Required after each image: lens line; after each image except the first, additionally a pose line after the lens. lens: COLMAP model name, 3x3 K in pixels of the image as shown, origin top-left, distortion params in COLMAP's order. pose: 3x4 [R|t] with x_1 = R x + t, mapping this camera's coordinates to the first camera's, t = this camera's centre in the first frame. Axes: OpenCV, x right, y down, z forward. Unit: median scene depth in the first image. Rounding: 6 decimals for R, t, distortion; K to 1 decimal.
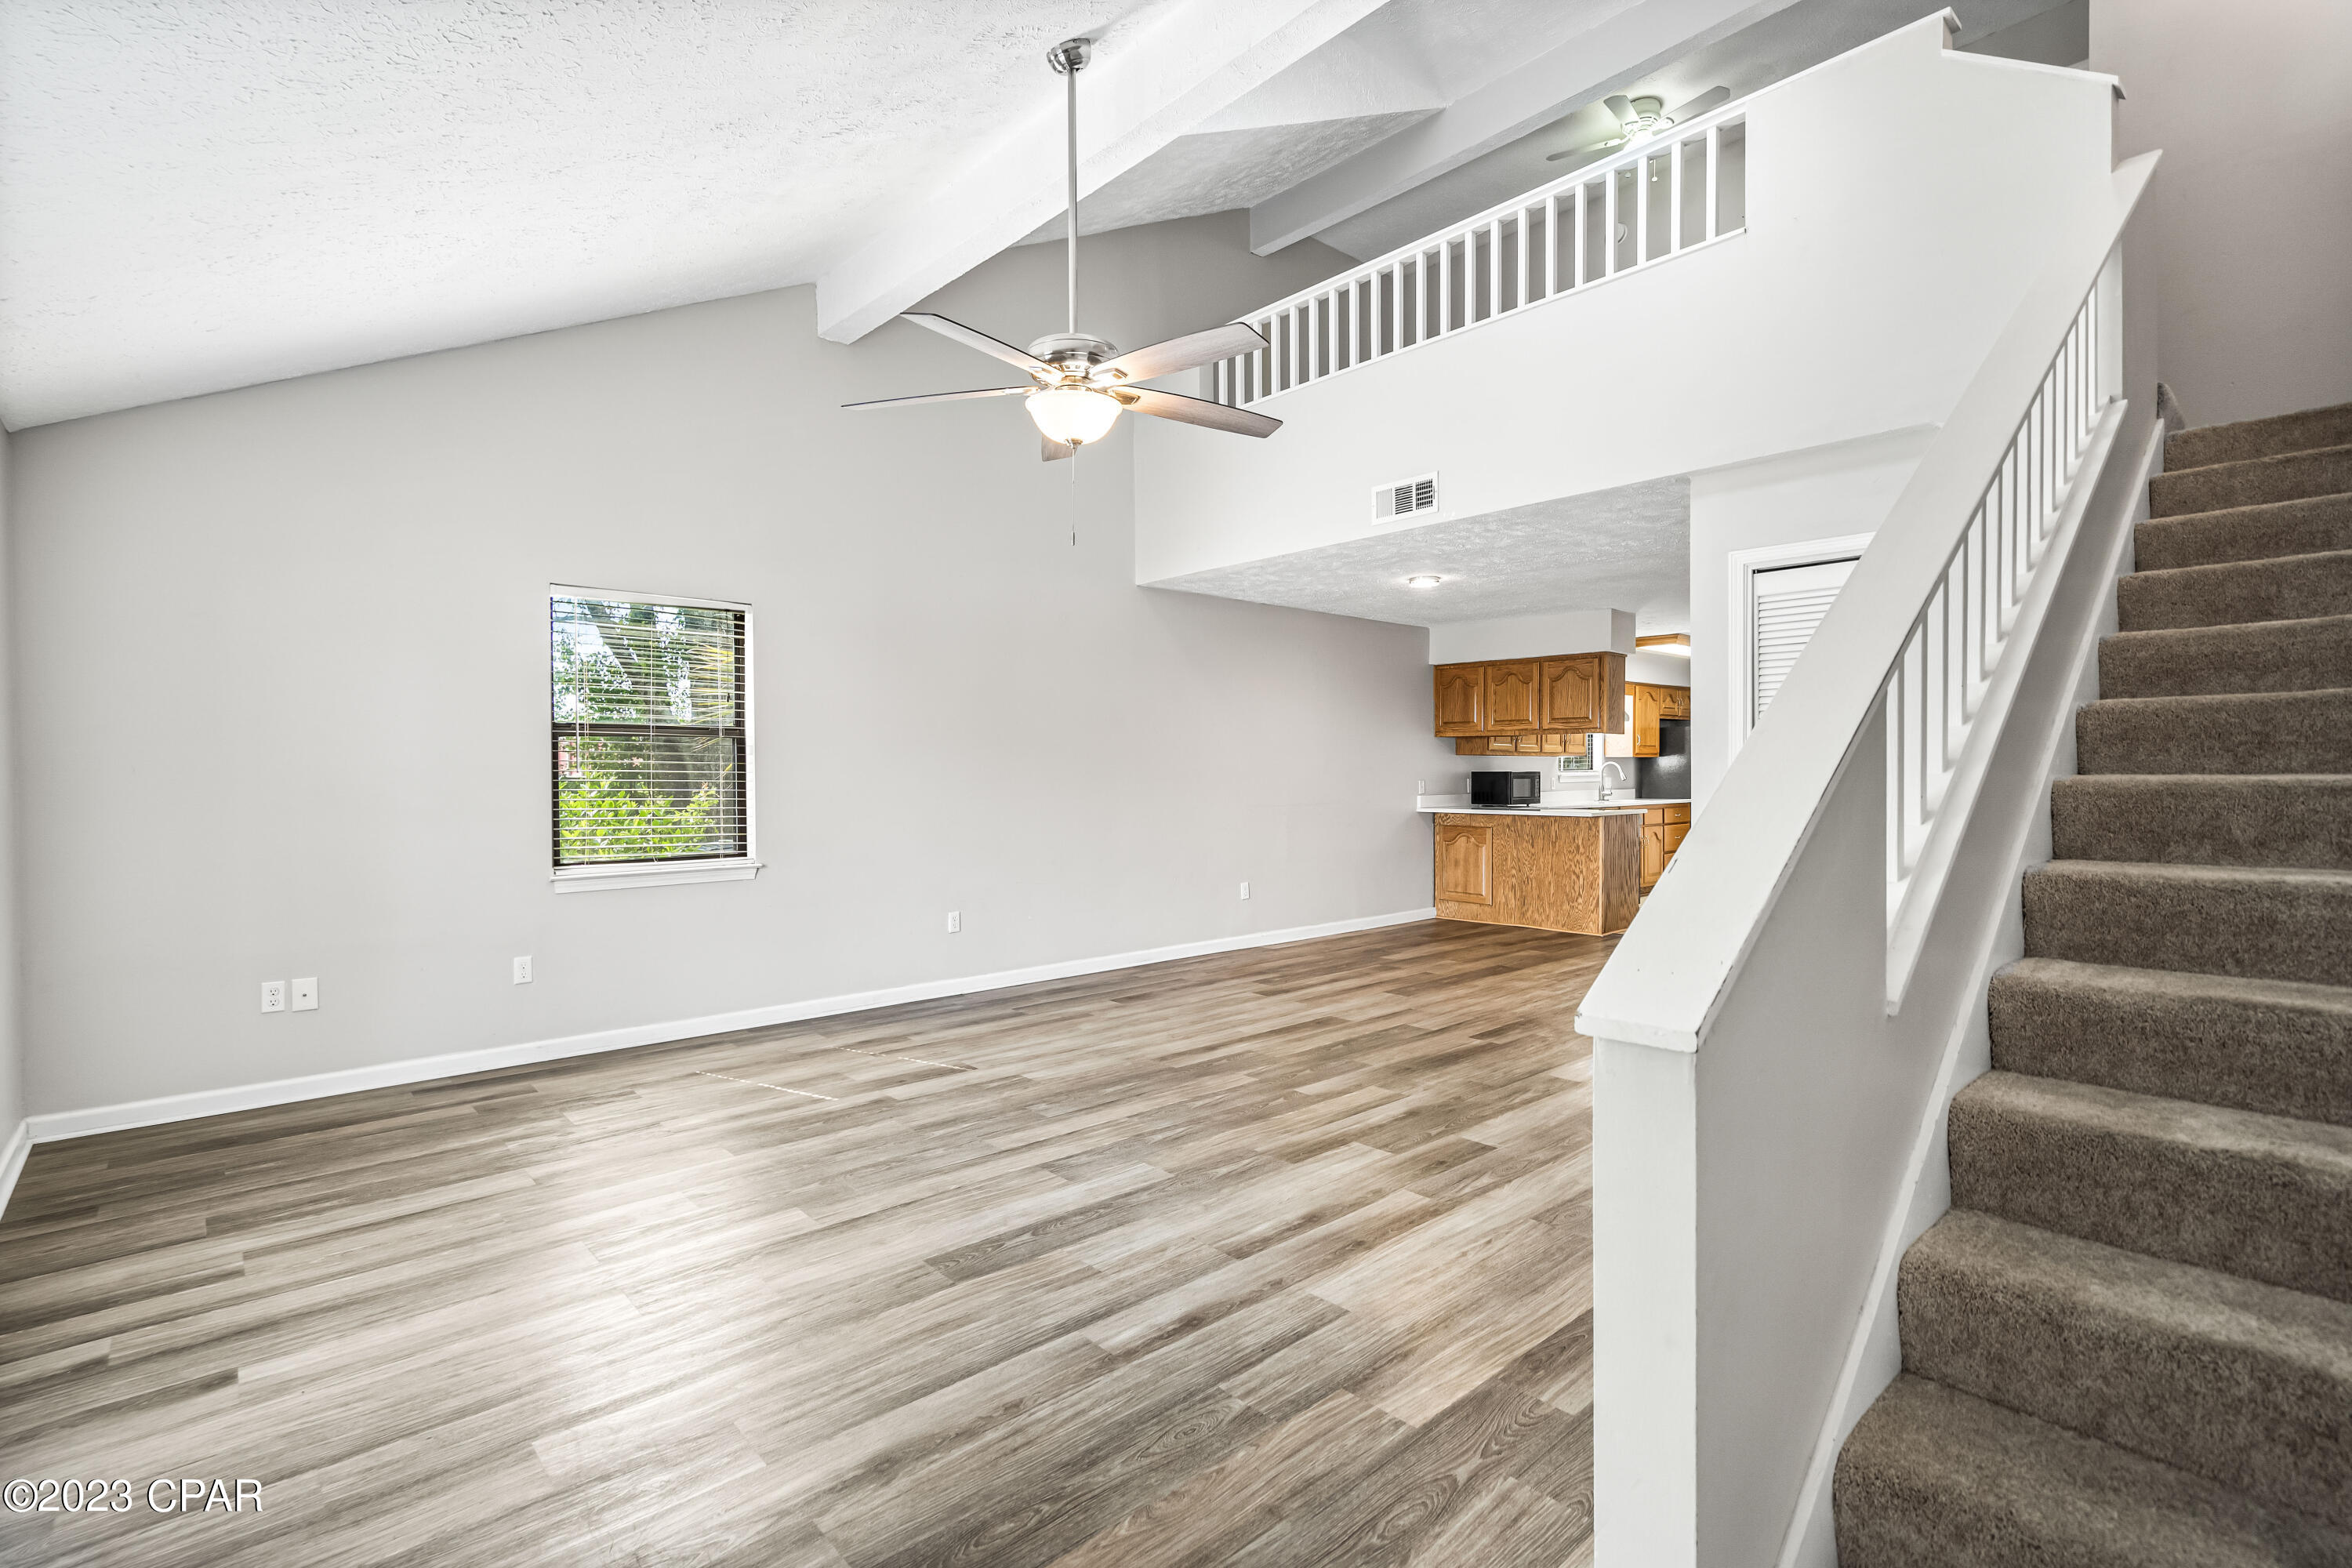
lens RADIAL K [[1095.7, 0, 1170.2], [0, 1095.7, 782.0], [0, 0, 1]] dist [-0.000919, 0.000751]
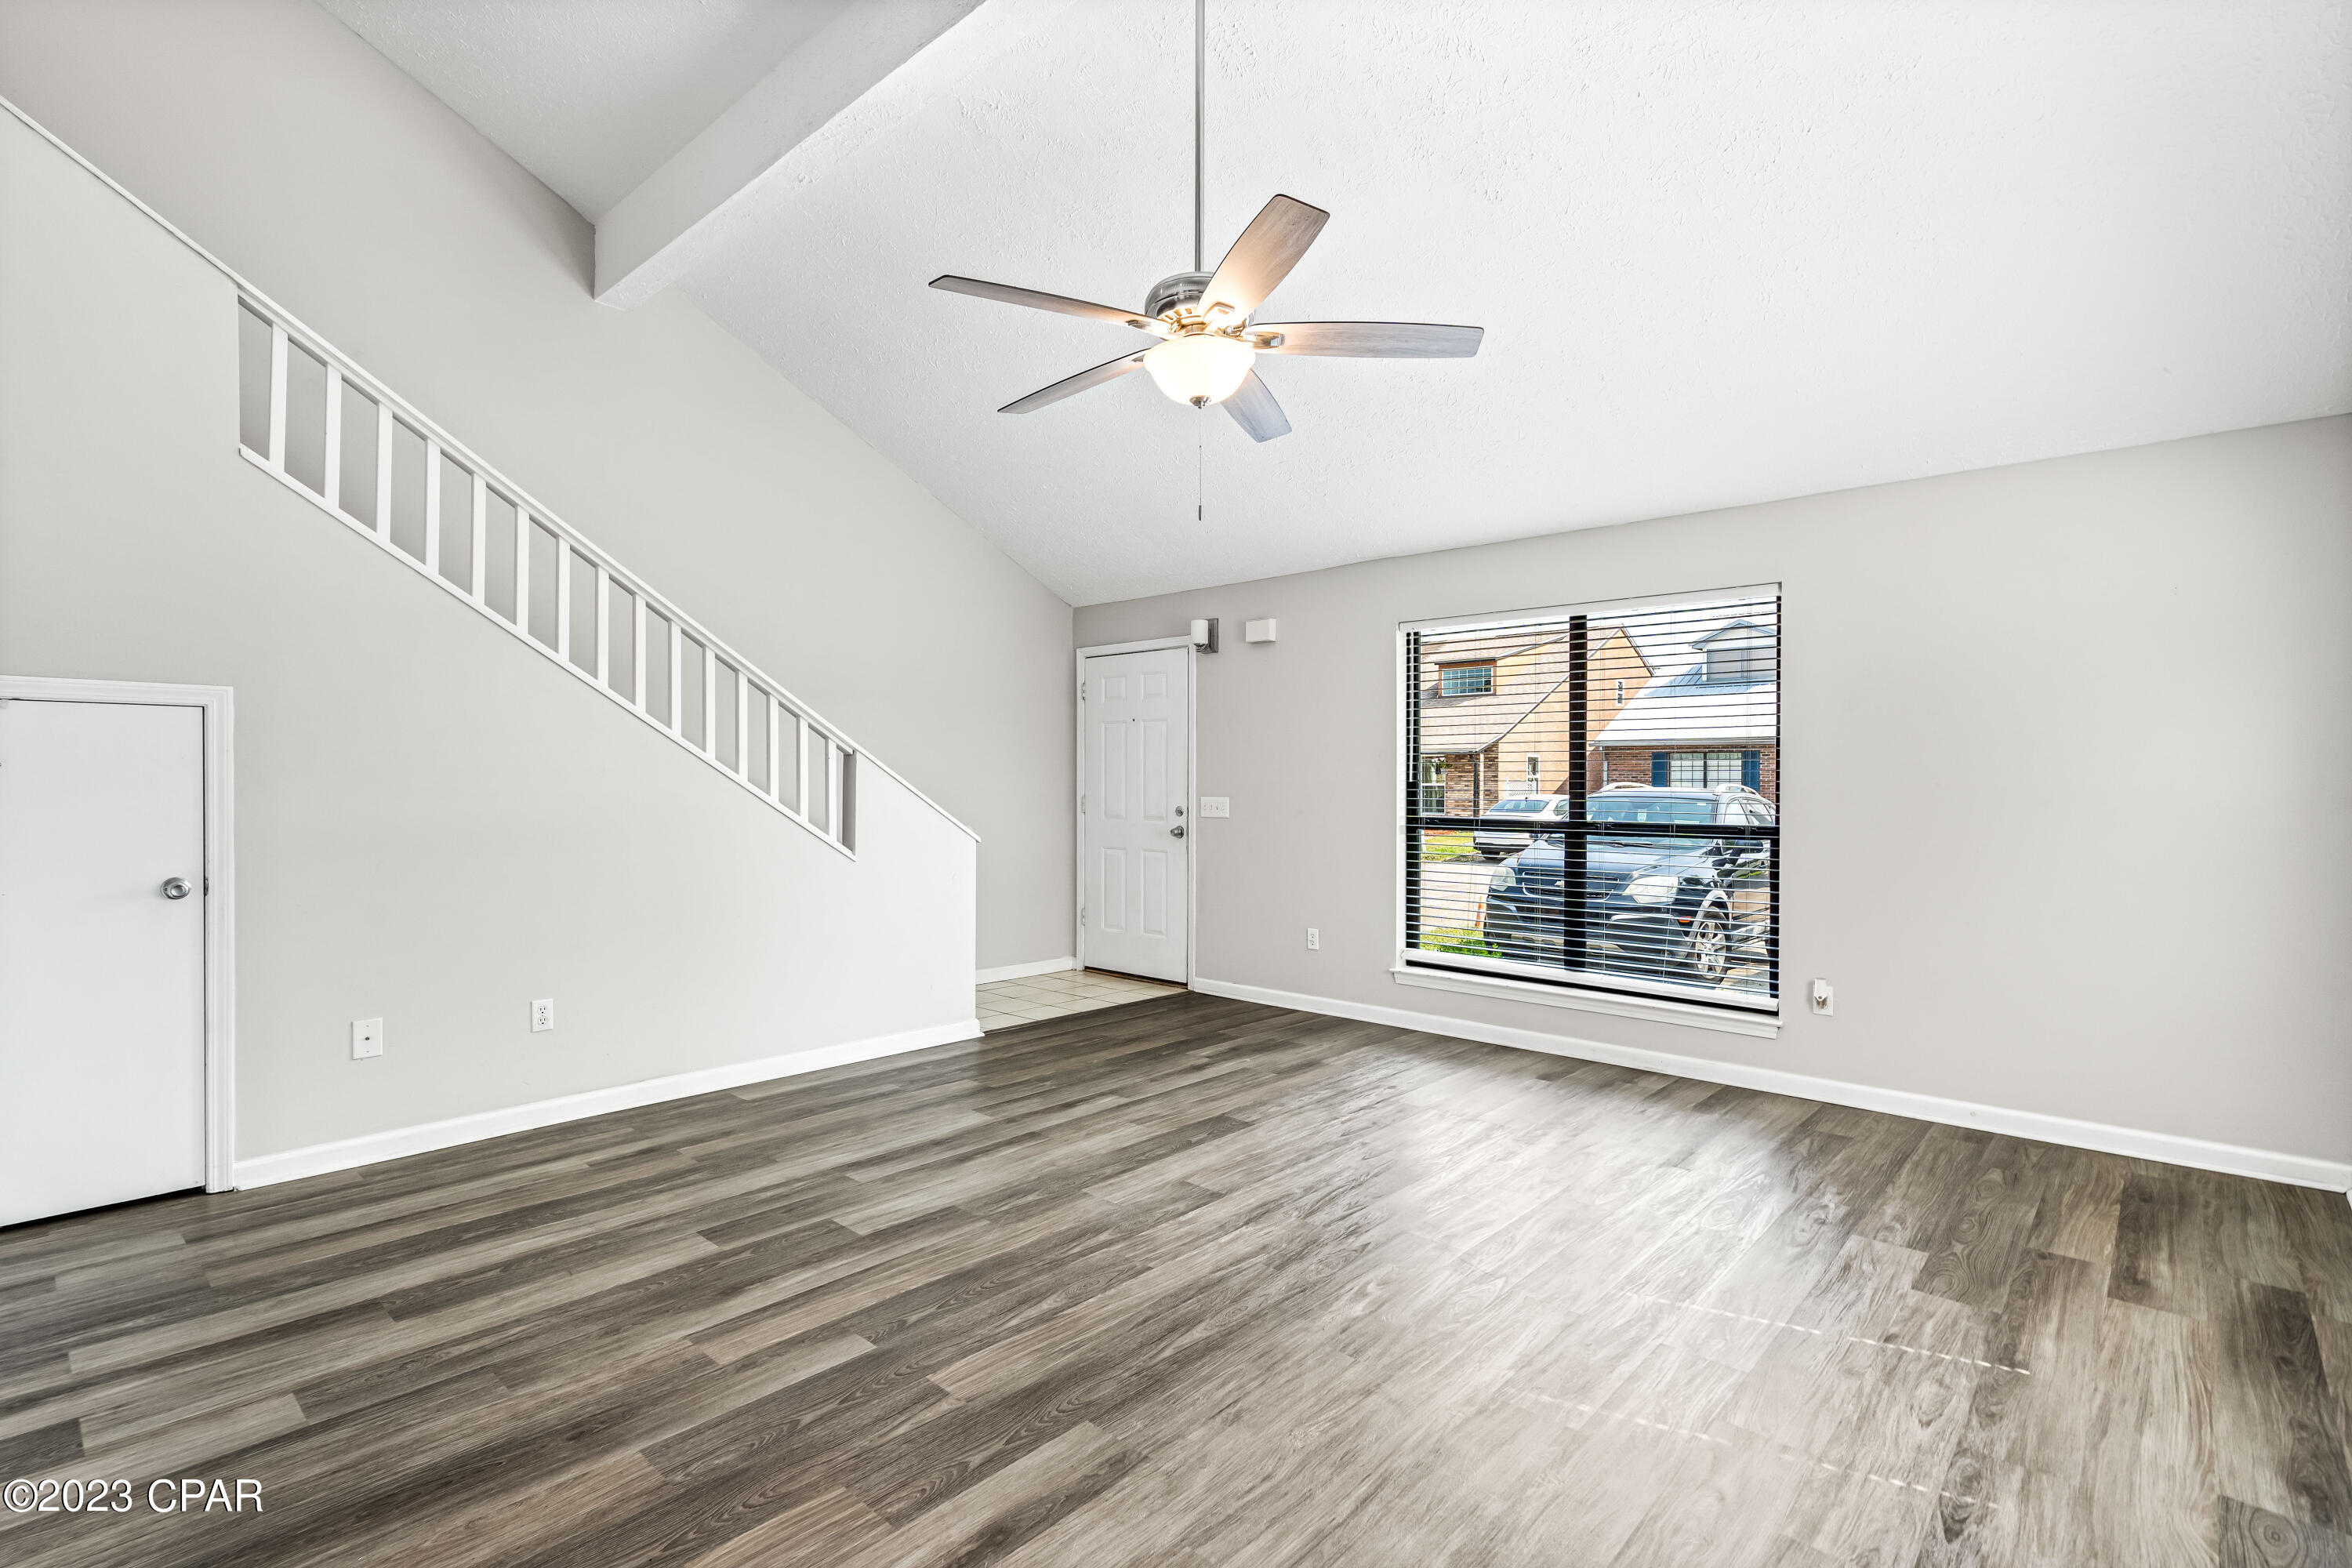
lens RADIAL K [[1095.7, 0, 1162.9], [0, 1095.7, 791.0], [0, 0, 1]] dist [-0.000919, 0.000751]
pose [[-0.995738, -0.000335, -0.092224, 0.016436], [-0.002289, 0.999775, 0.021089, -0.016655], [0.092196, 0.021211, -0.995515, 1.464182]]
